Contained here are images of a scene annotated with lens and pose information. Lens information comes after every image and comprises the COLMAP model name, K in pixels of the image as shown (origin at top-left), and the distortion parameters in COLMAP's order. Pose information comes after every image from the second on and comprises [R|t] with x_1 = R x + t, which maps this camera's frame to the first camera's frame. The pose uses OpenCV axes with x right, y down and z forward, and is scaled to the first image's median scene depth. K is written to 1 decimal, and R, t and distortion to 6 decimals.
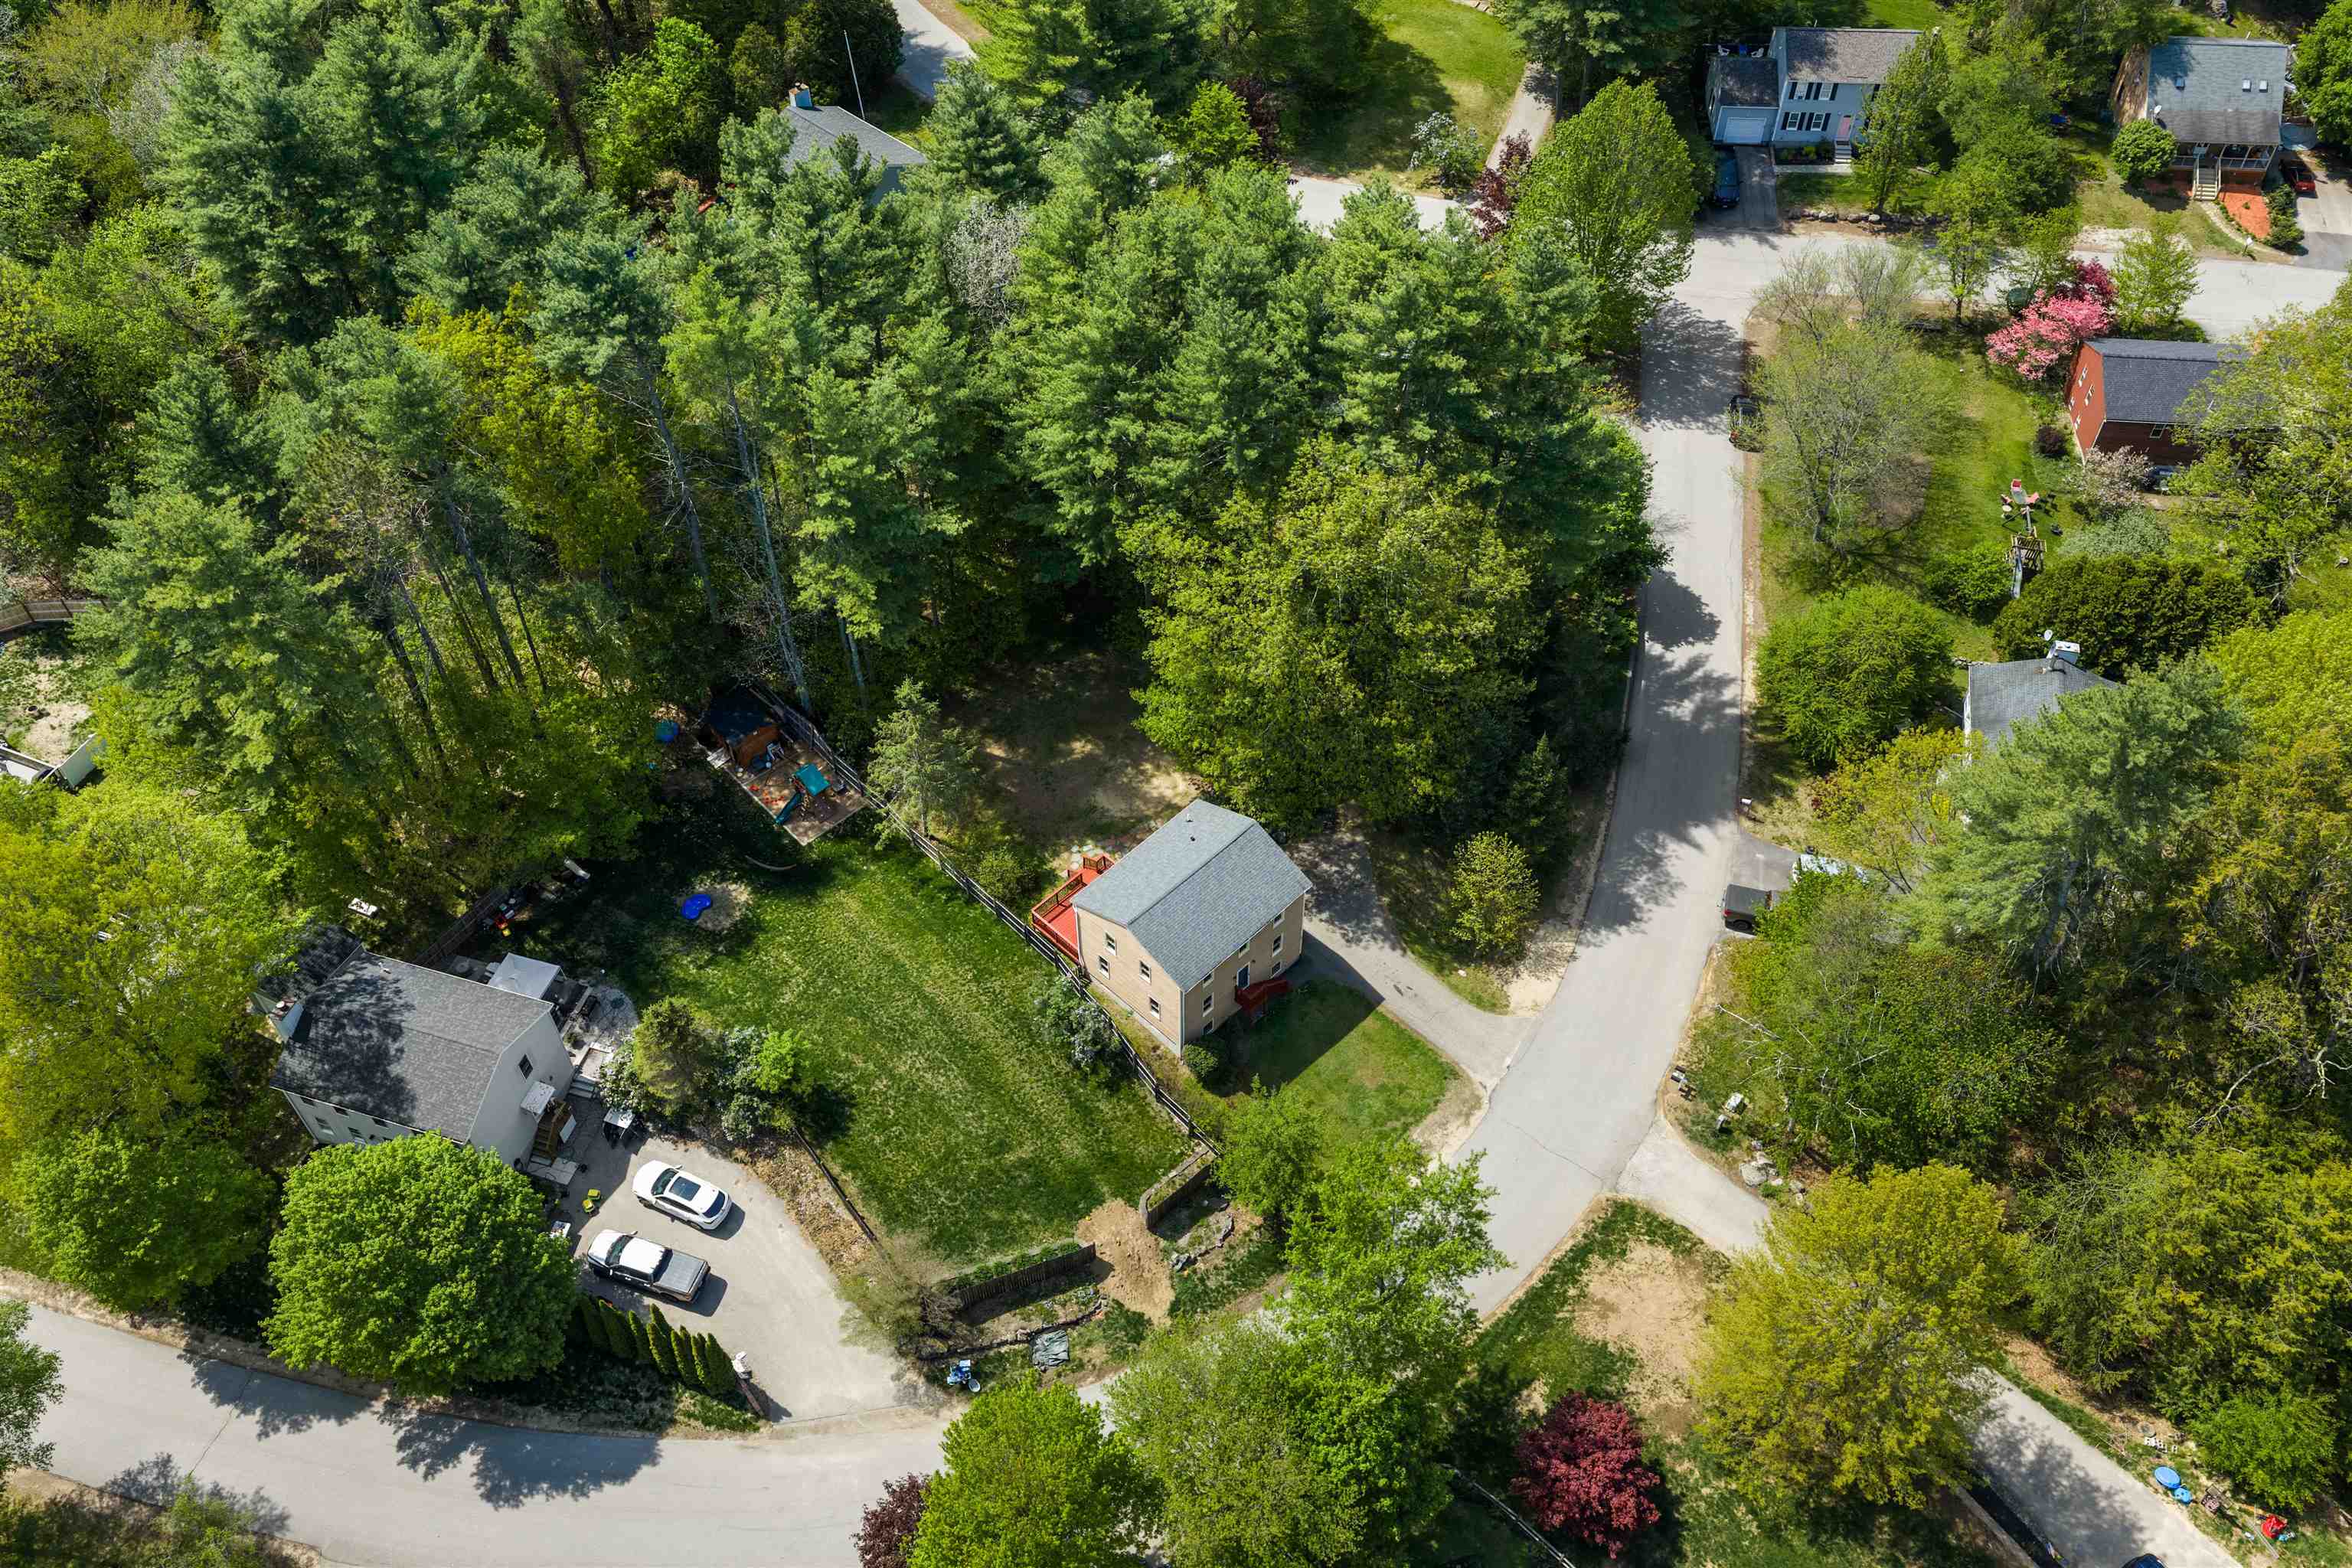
lens RADIAL K [[1946.5, 0, 1176.0], [0, 1946.5, 784.0], [0, 0, 1]] dist [-0.006198, -0.006279]
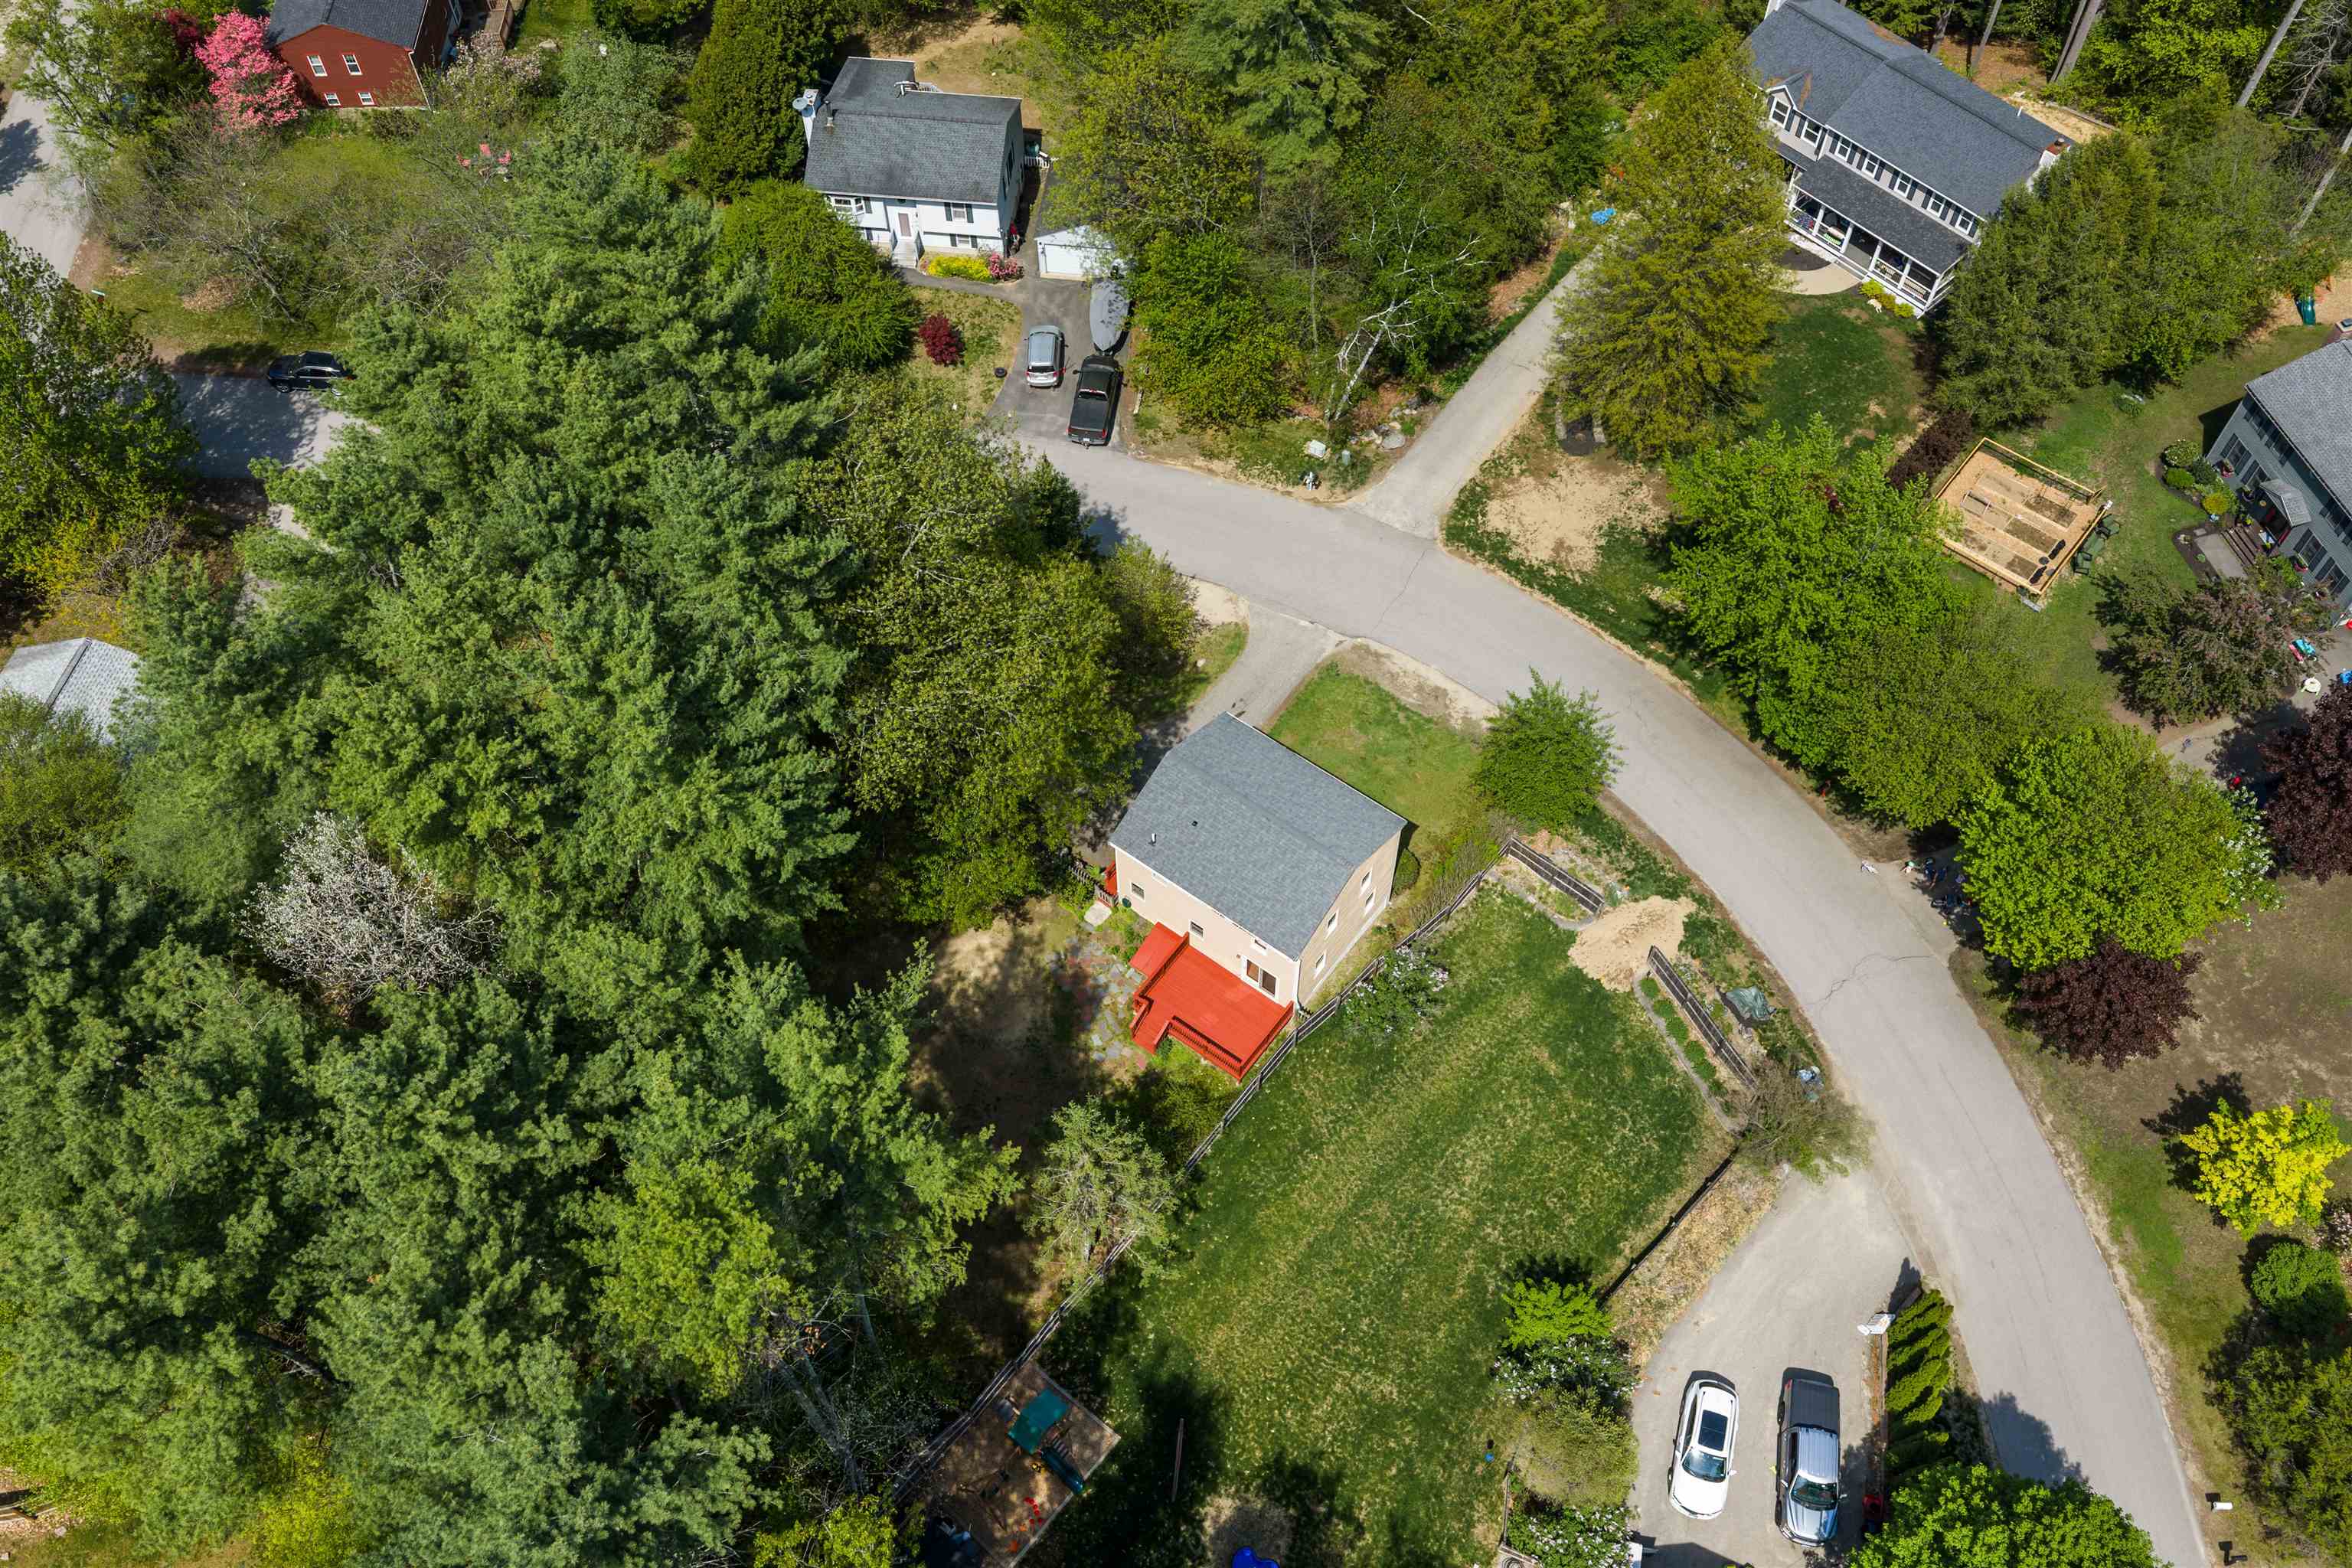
lens RADIAL K [[1946.5, 0, 1176.0], [0, 1946.5, 784.0], [0, 0, 1]] dist [-0.006198, -0.006279]
pose [[-0.132726, -0.823824, 0.551088, -0.437948], [0.753475, 0.277367, 0.596106, -0.481273], [-0.643940, 0.494350, 0.583917, 0.563222]]
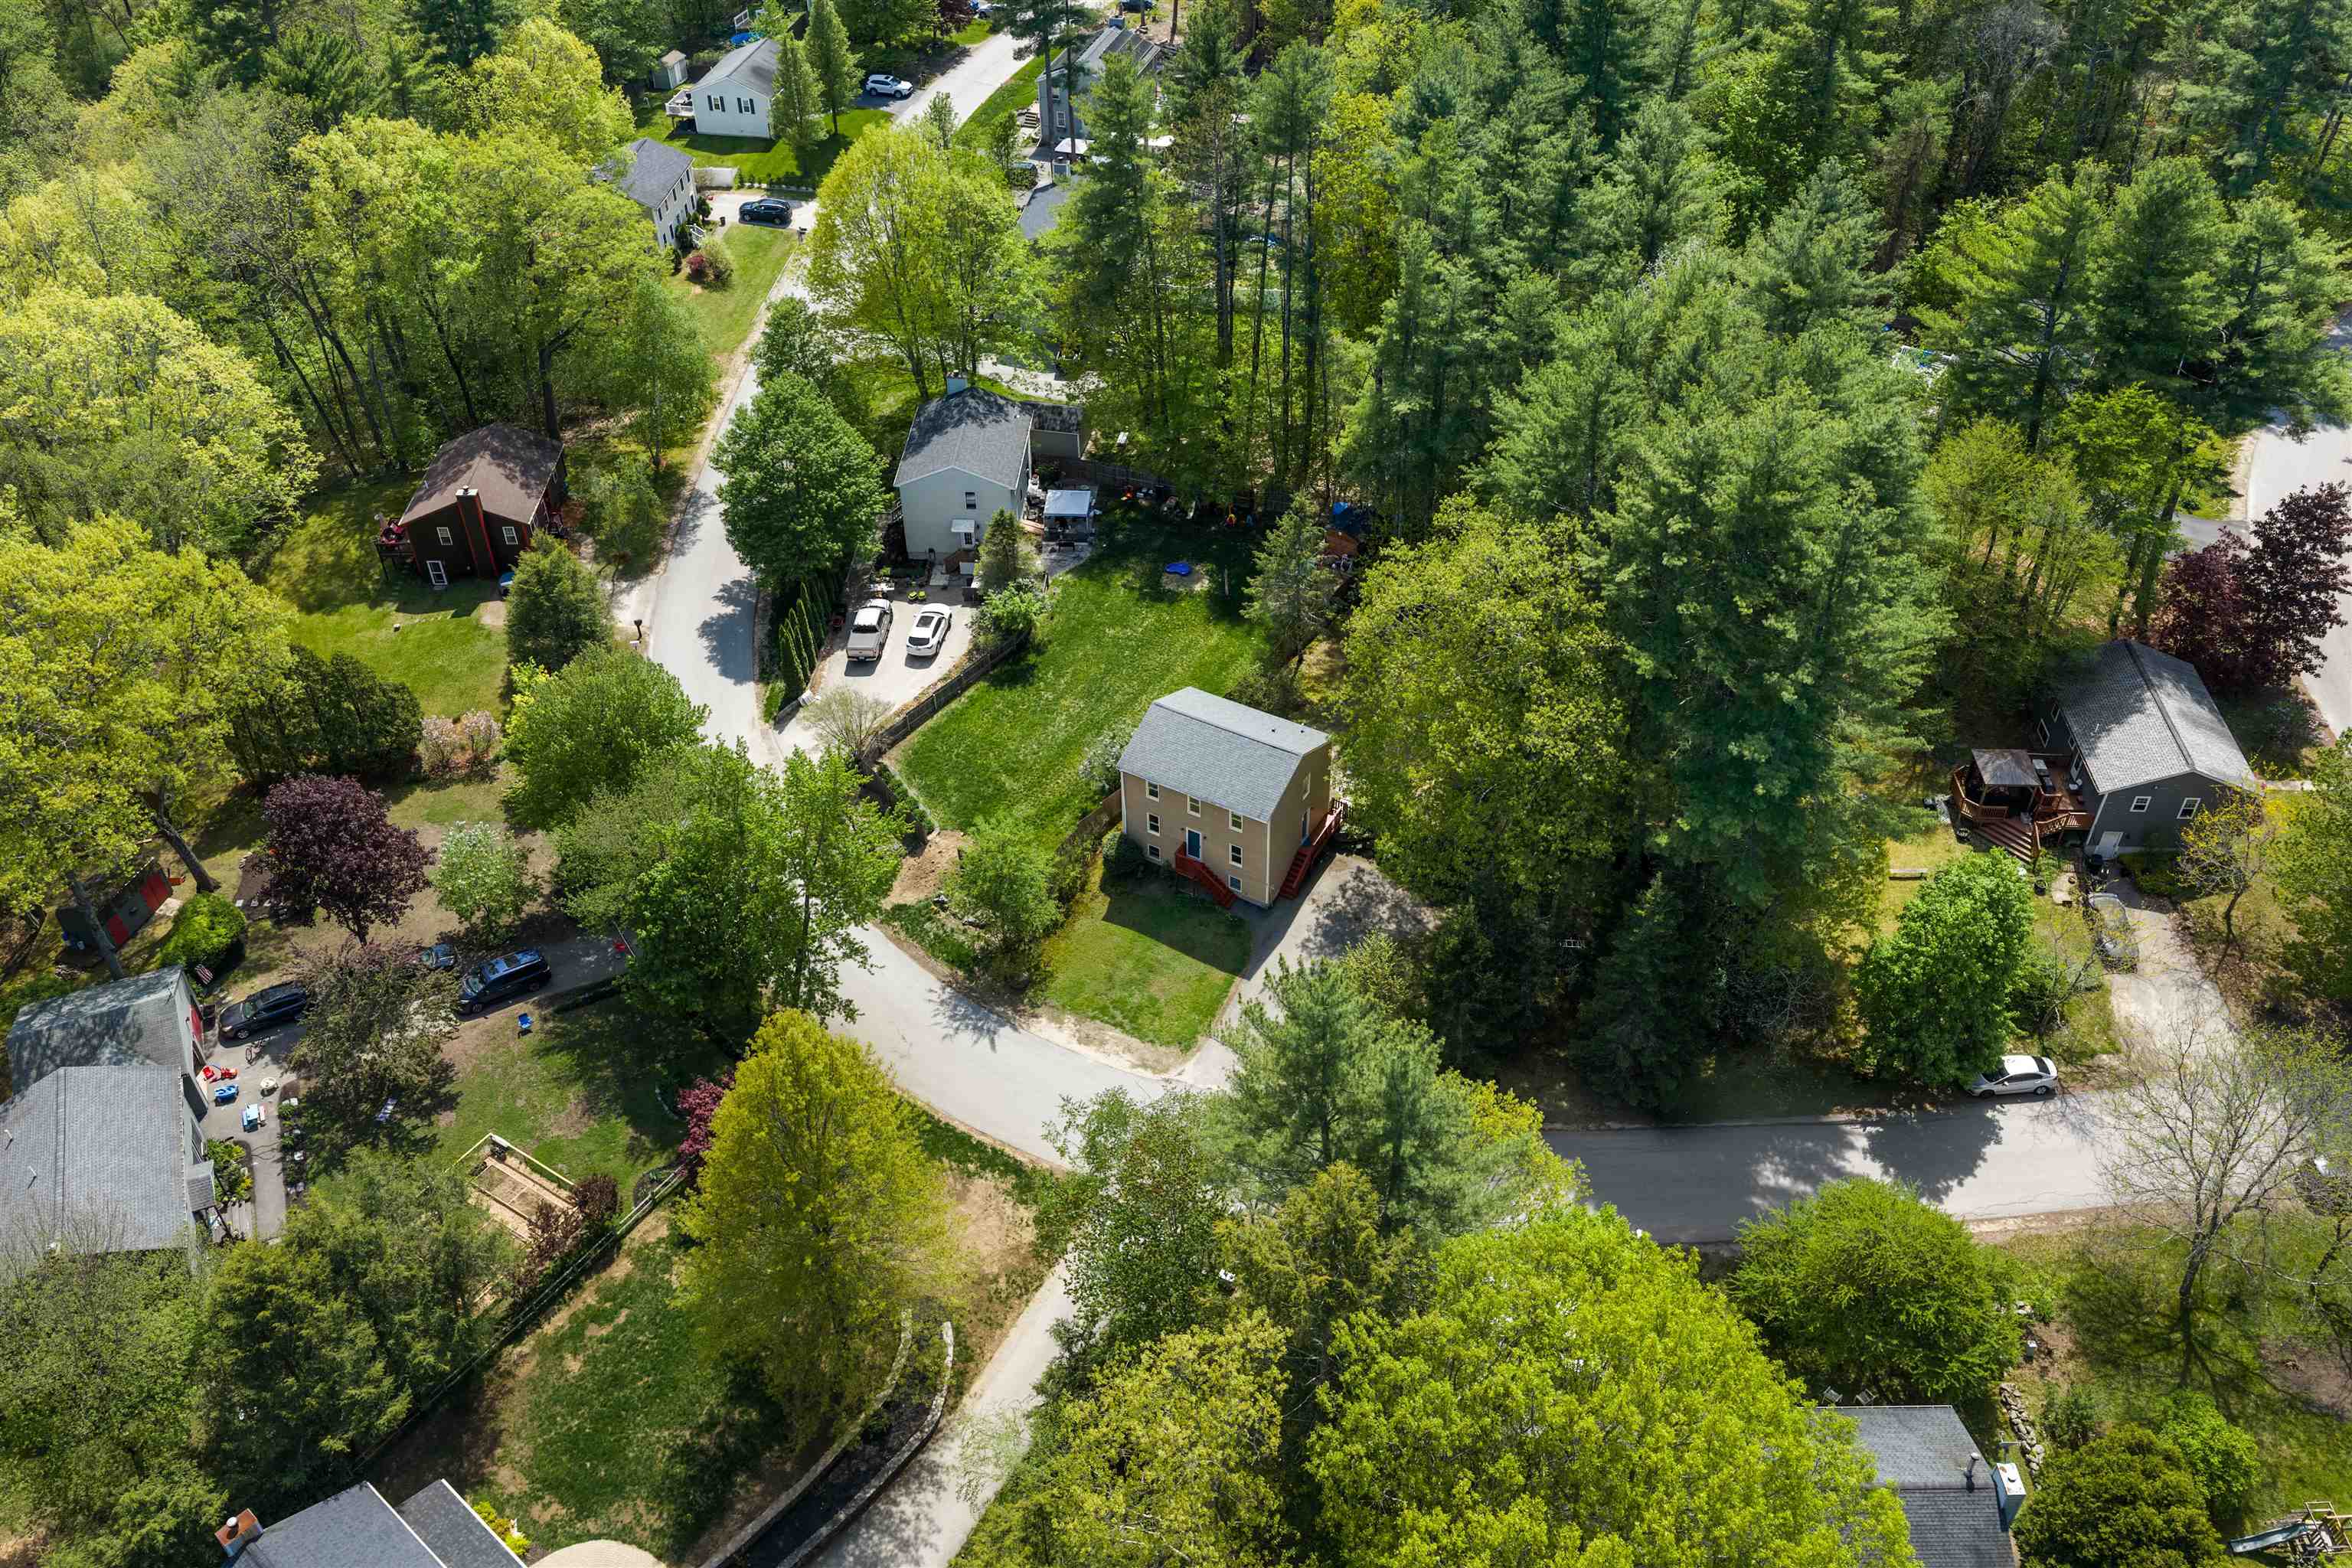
lens RADIAL K [[1946.5, 0, 1176.0], [0, 1946.5, 784.0], [0, 0, 1]] dist [-0.006198, -0.006279]
pose [[0.249348, 0.639347, -0.727366, 0.837289], [-0.729622, 0.617899, 0.293006, -0.241122], [0.636771, 0.457642, 0.620553, 0.331364]]
